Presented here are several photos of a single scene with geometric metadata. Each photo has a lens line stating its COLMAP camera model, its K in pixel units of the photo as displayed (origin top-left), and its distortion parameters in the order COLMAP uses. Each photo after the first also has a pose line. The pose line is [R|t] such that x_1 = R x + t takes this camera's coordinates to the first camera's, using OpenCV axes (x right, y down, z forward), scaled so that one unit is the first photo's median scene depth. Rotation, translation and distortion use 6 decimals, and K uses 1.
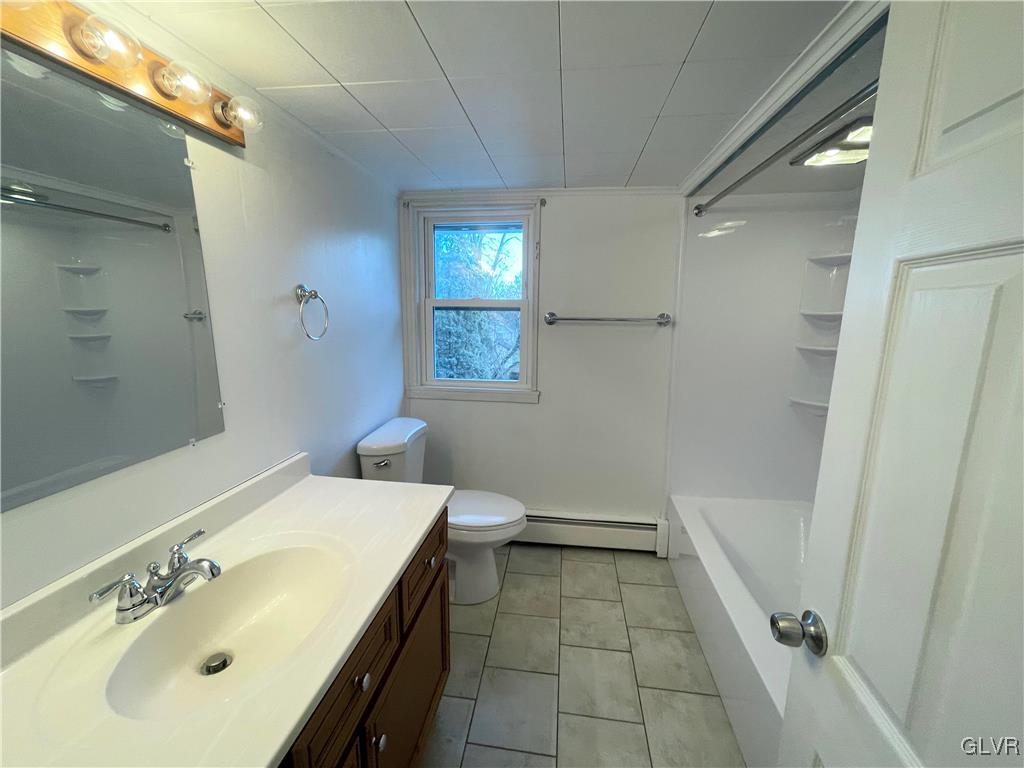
lens RADIAL K [[413.5, 0, 510.0], [0, 413.5, 381.6], [0, 0, 1]] dist [-0.002140, -0.000002]
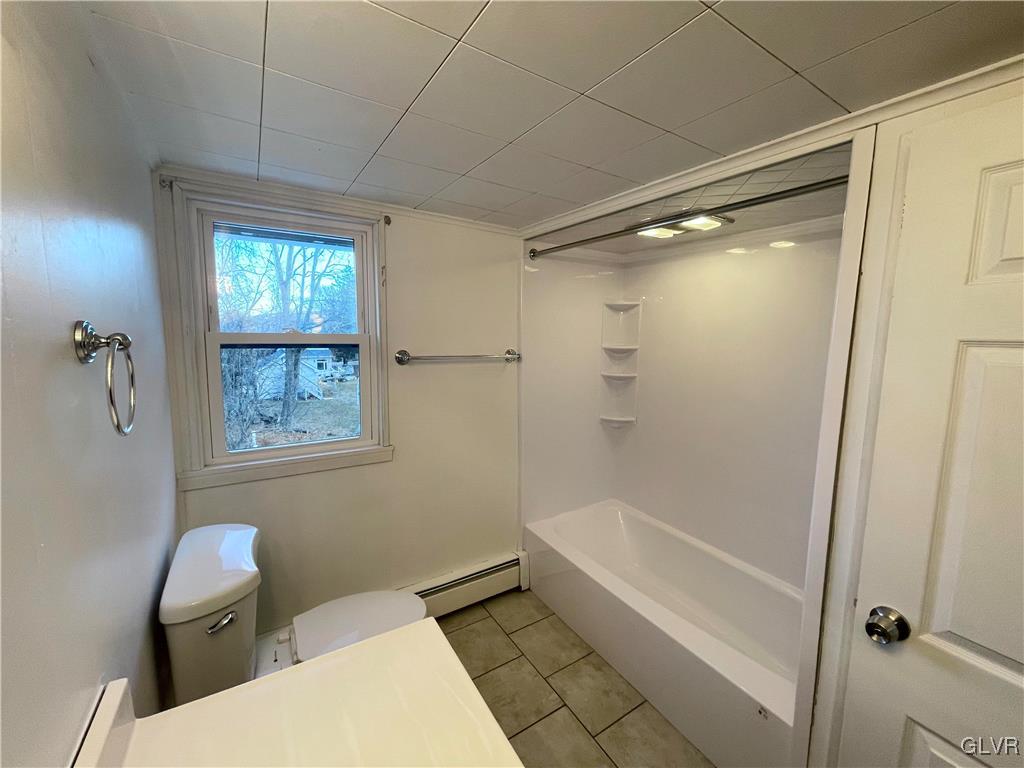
lens RADIAL K [[413.5, 0, 512.6], [0, 413.5, 382.0], [0, 0, 1]] dist [-0.002140, -0.000002]
pose [[0.762885, -0.071405, 0.642579, -0.286358], [0.103014, 0.994610, -0.011778, -0.073141], [-0.638275, 0.075180, 0.766129, 0.224916]]
